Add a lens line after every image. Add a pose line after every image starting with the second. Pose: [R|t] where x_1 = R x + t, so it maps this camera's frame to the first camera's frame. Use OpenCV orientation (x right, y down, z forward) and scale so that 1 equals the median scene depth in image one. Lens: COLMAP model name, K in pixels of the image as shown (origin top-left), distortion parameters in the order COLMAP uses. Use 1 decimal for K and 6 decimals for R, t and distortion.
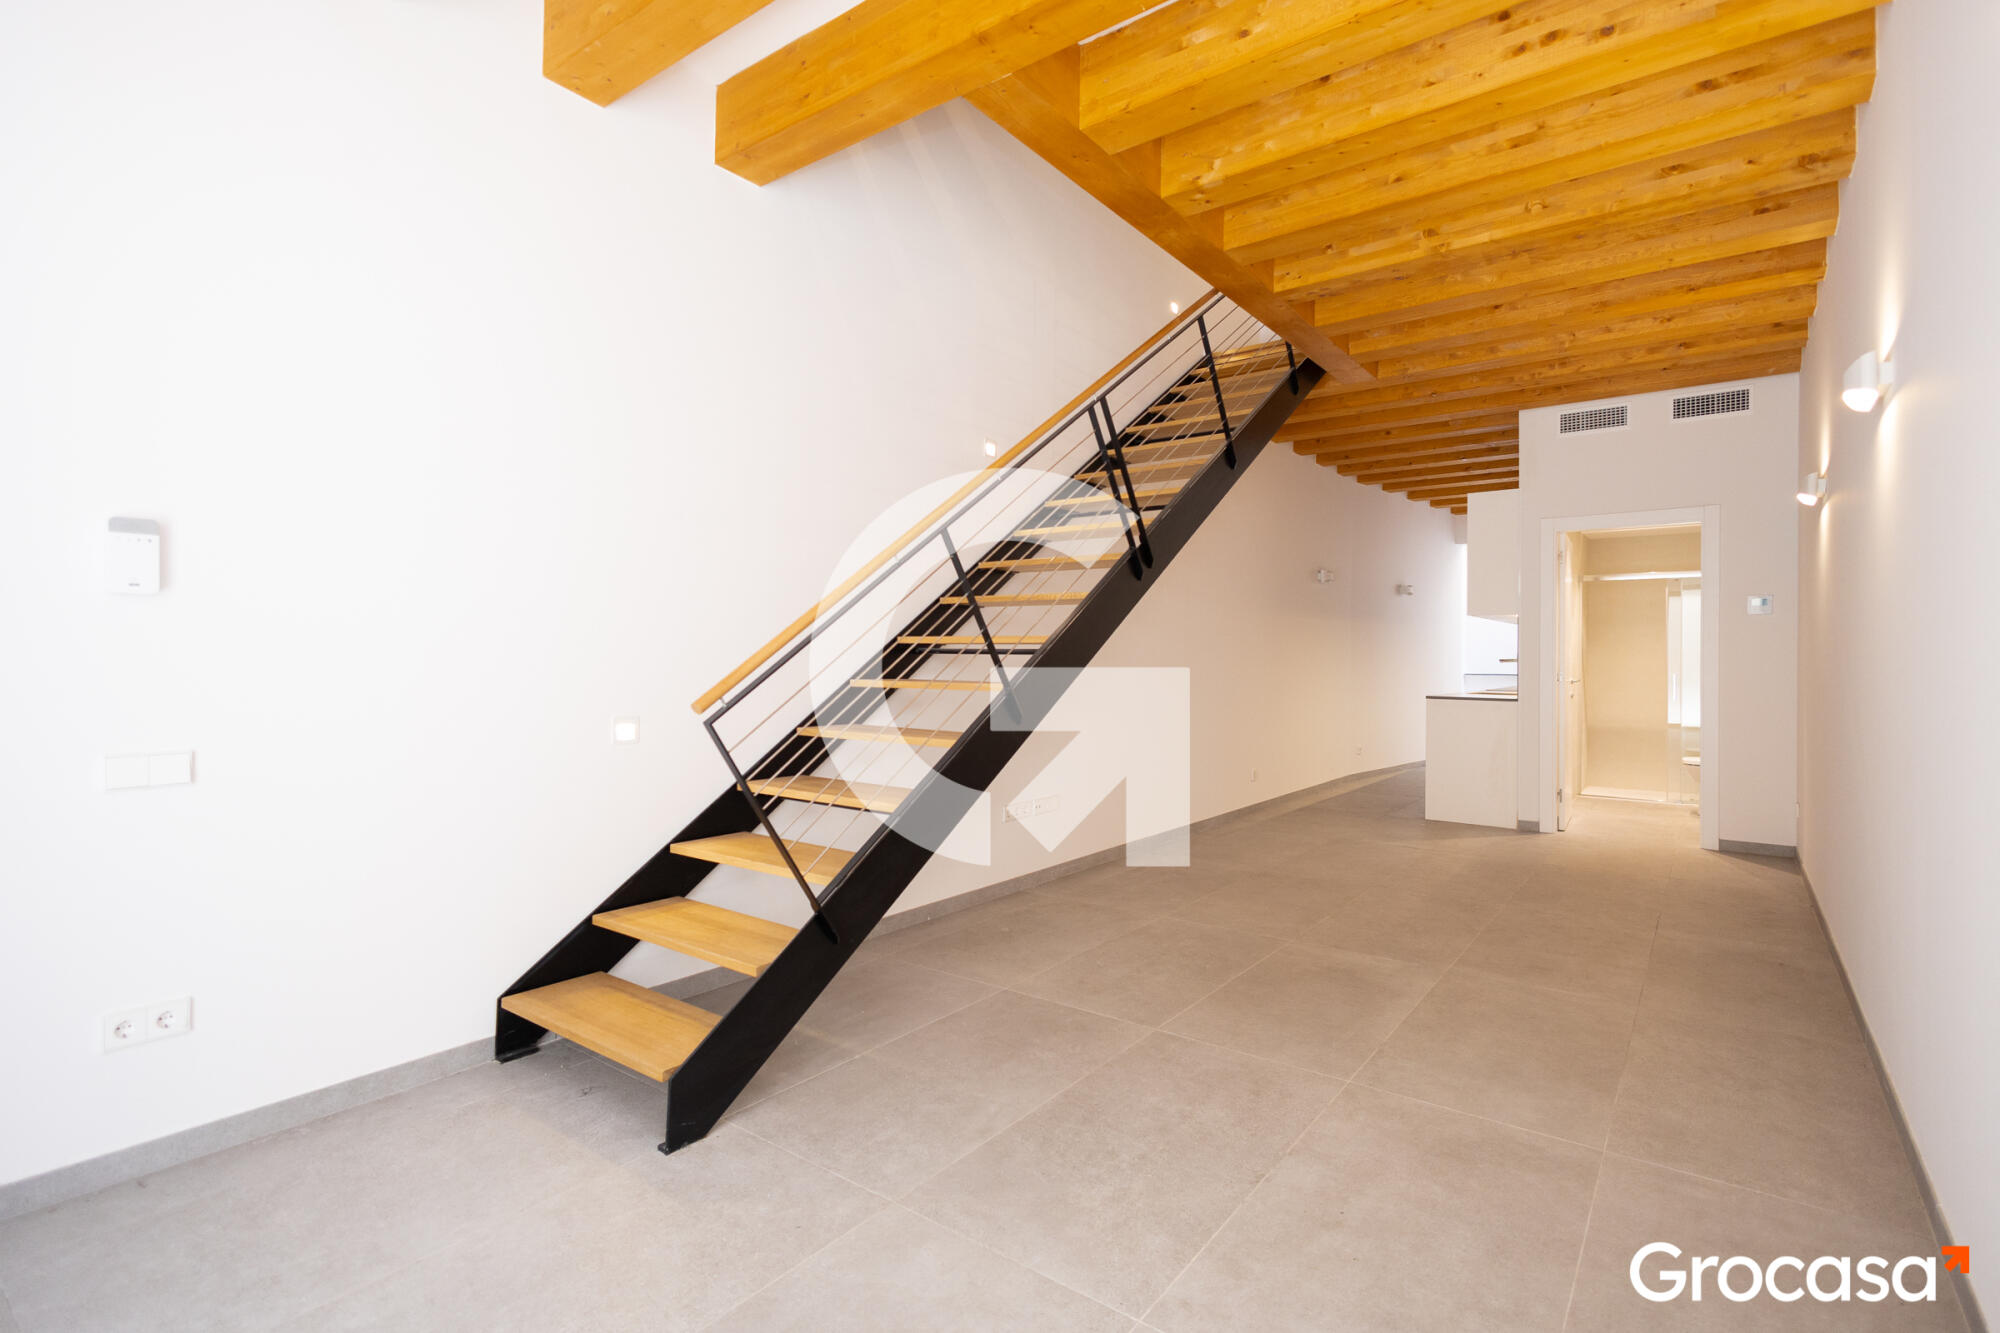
lens RADIAL K [[932.0, 0, 971.9], [0, 932.0, 659.8], [0, 0, 1]] dist [0.010439, -0.000062]
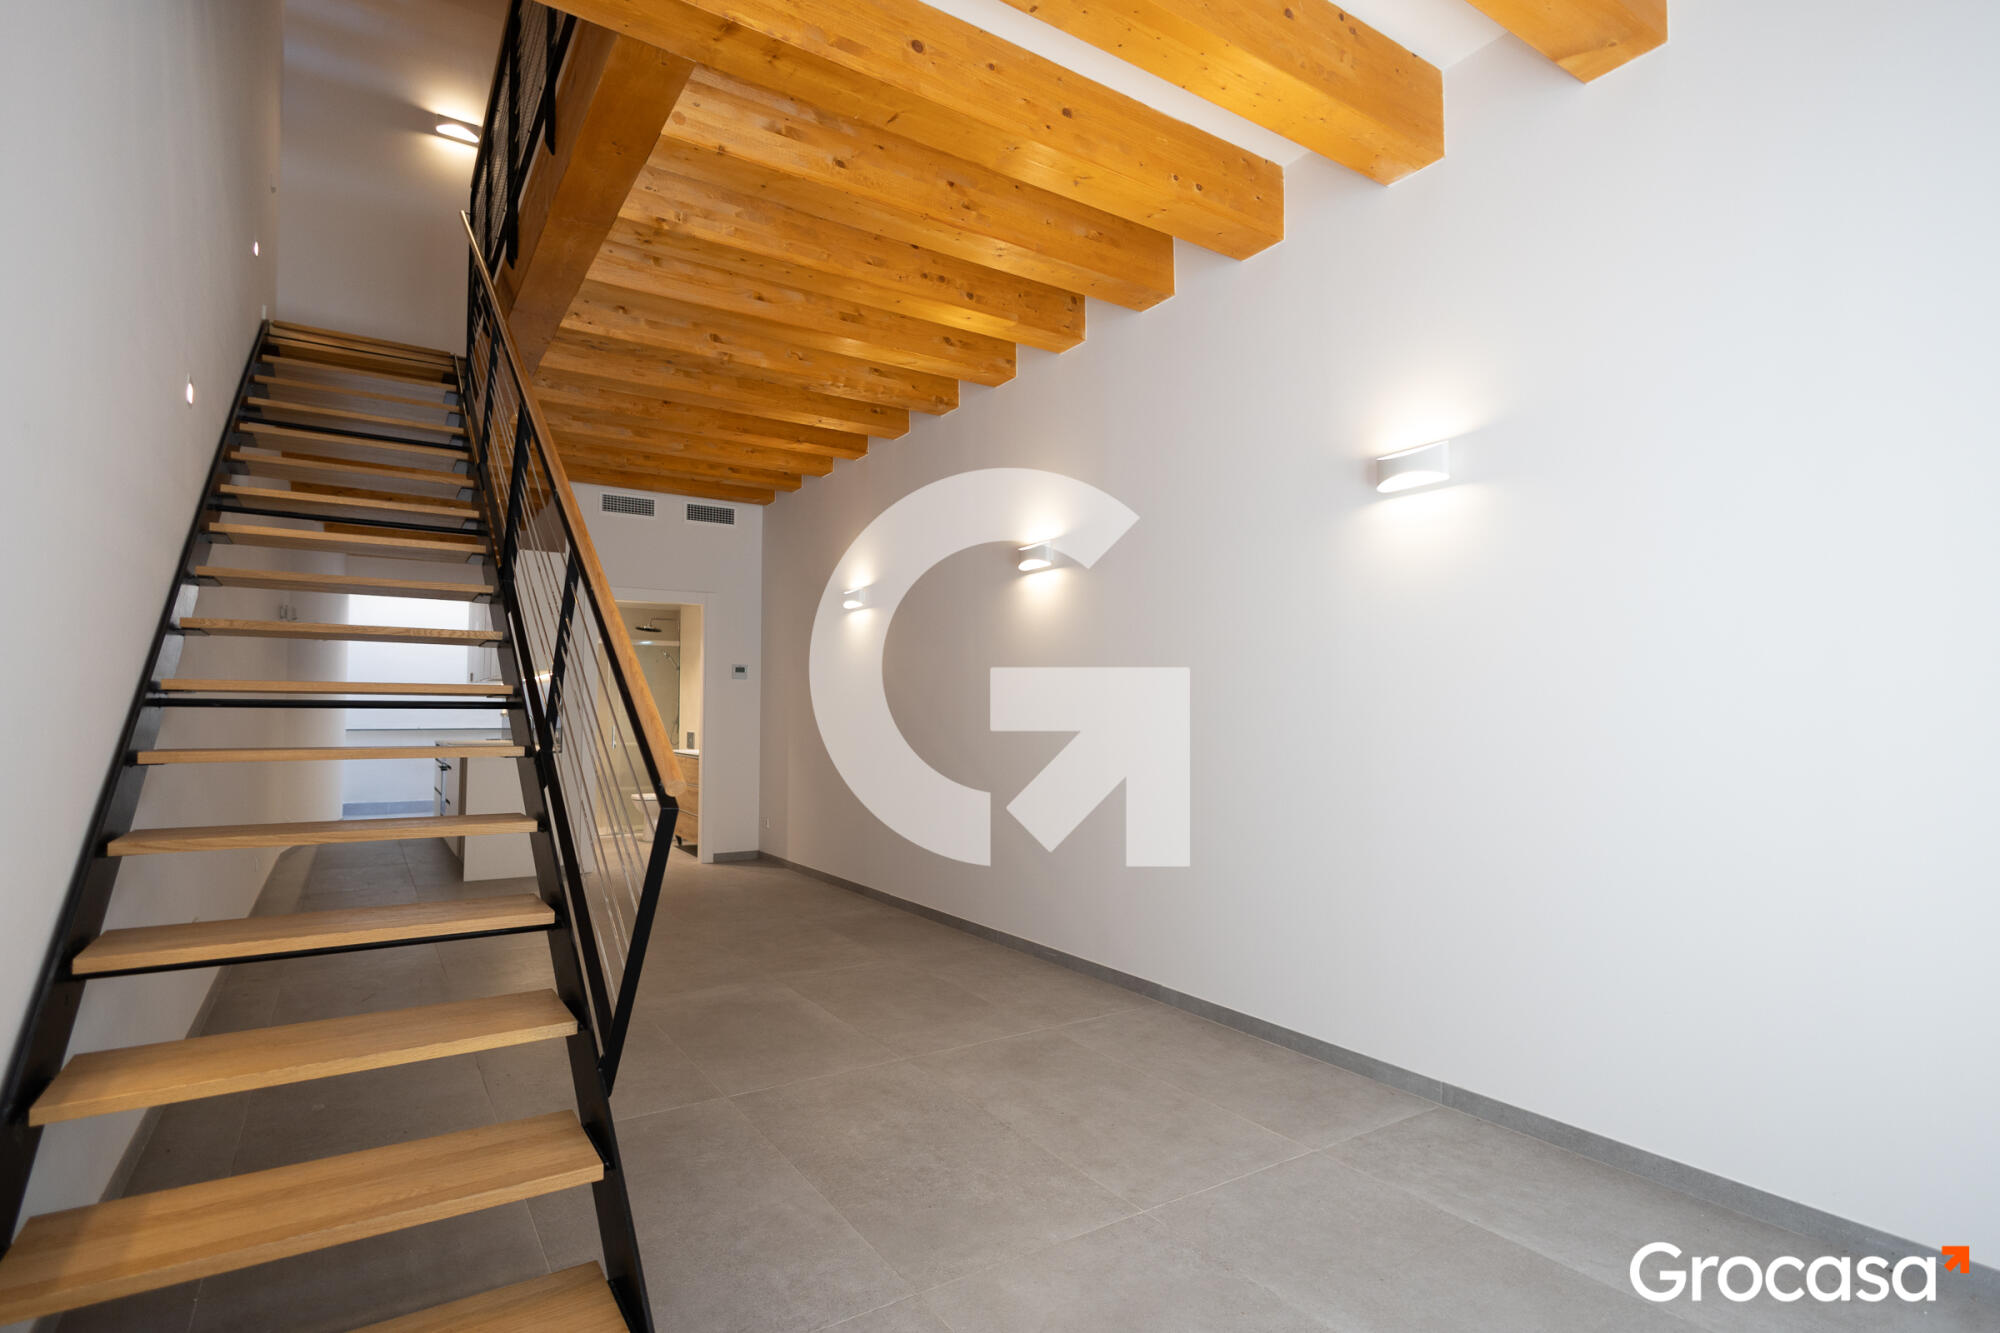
lens RADIAL K [[949.3, 0, 1007.5], [0, 949.3, 685.8], [0, 0, 1]] dist [-0.001844, -0.000121]
pose [[0.350818, 0.025680, 0.936092, -0.419354], [0.000456, 0.999619, -0.027594, -0.002488], [-0.936444, 0.010107, 0.350672, 0.248971]]
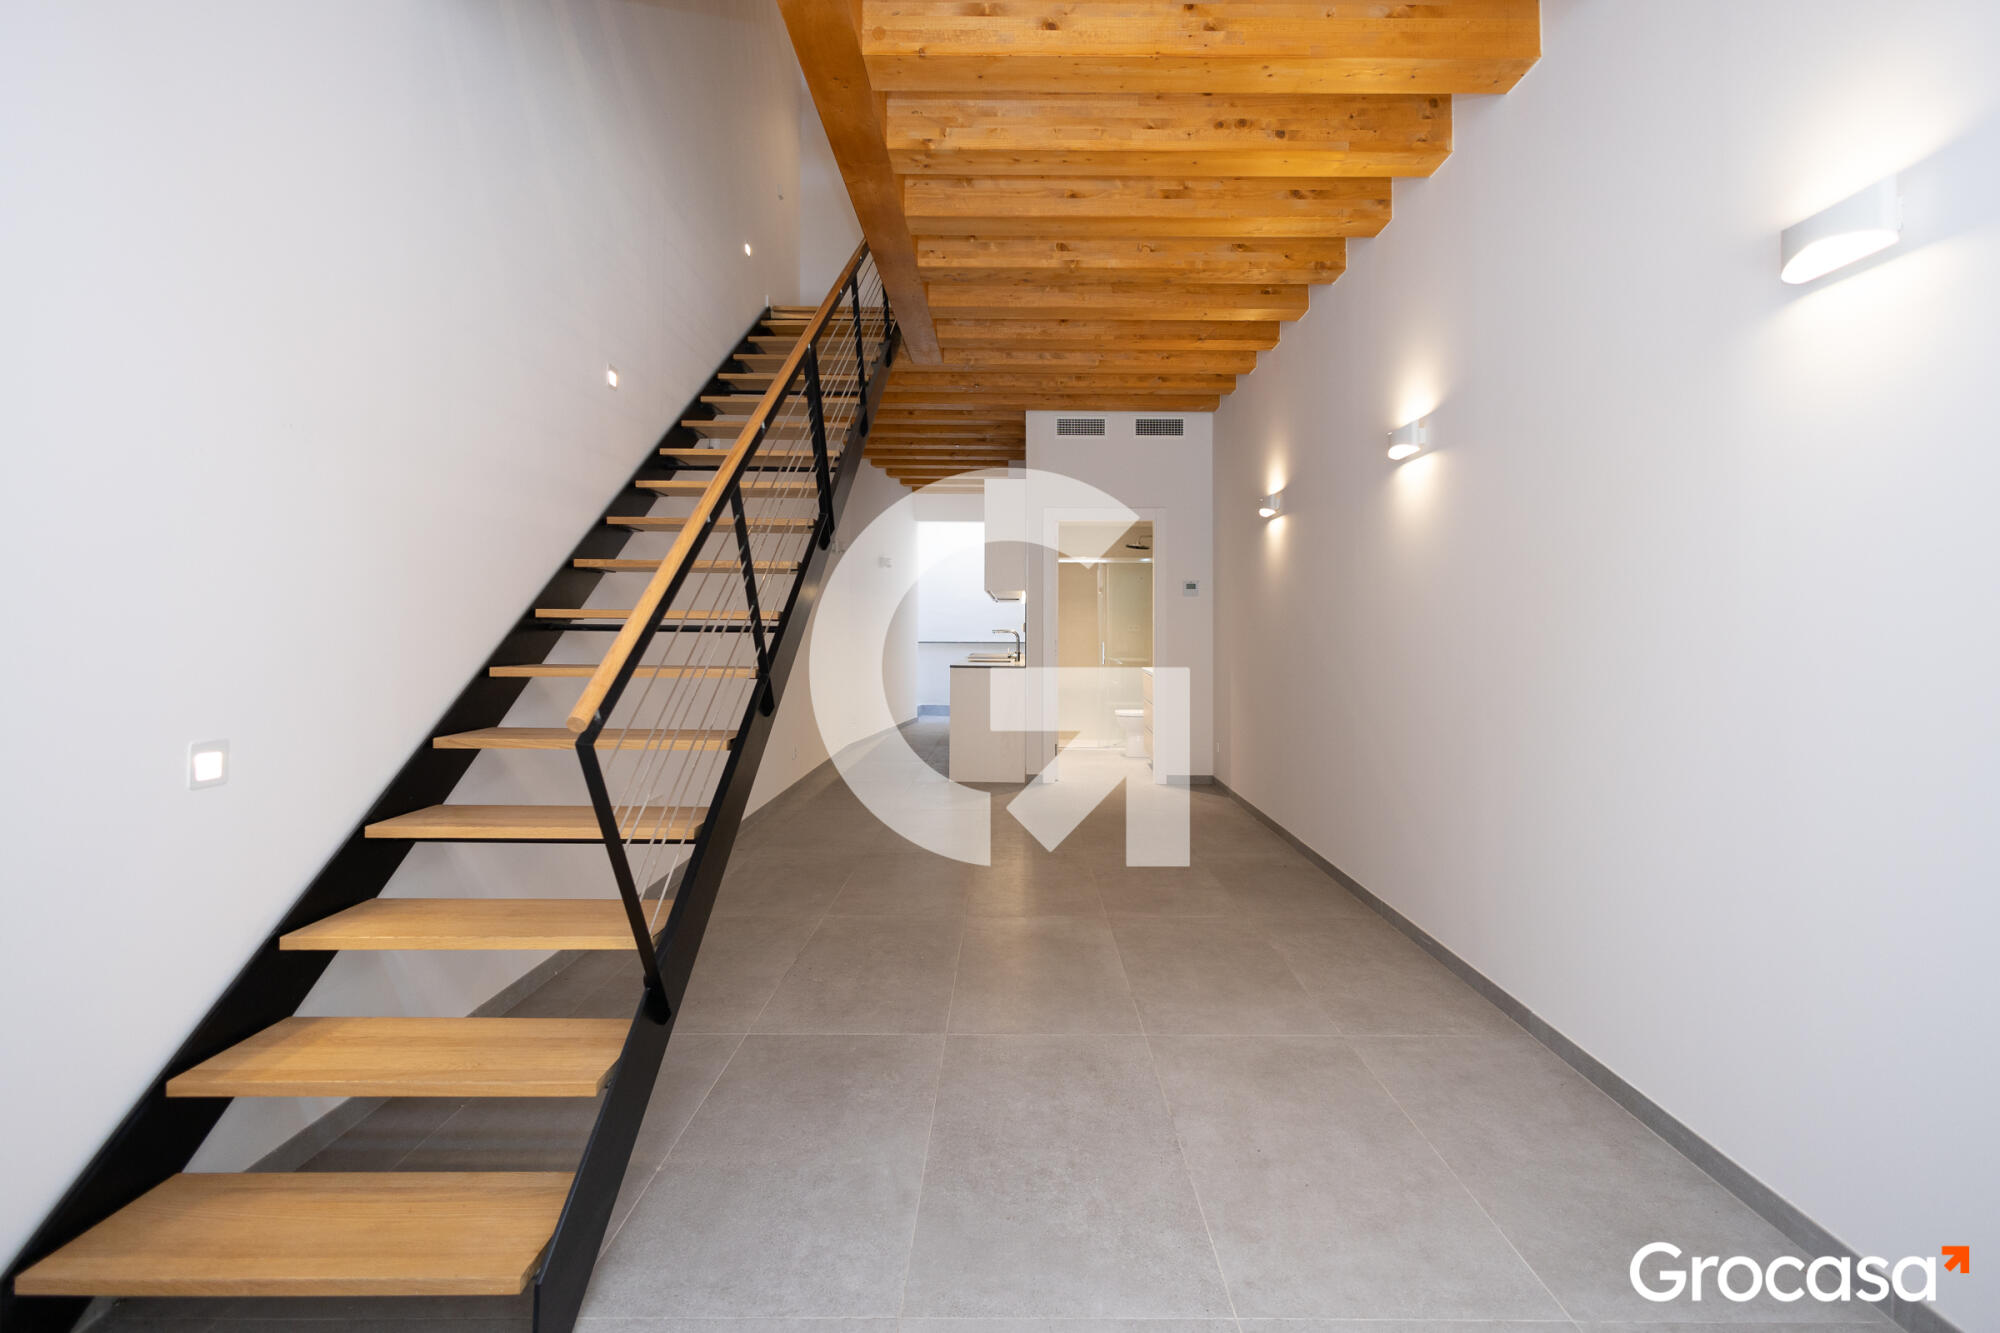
lens RADIAL K [[984.0, 0, 1021.2], [0, 984.0, 615.0], [0, 0, 1]] dist [0.003050, -0.000340]
pose [[0.796002, 0.008028, 0.605241, -0.226488], [-0.001089, 0.999929, -0.011831, -0.009868], [-0.605293, 0.008758, 0.795955, 0.104751]]
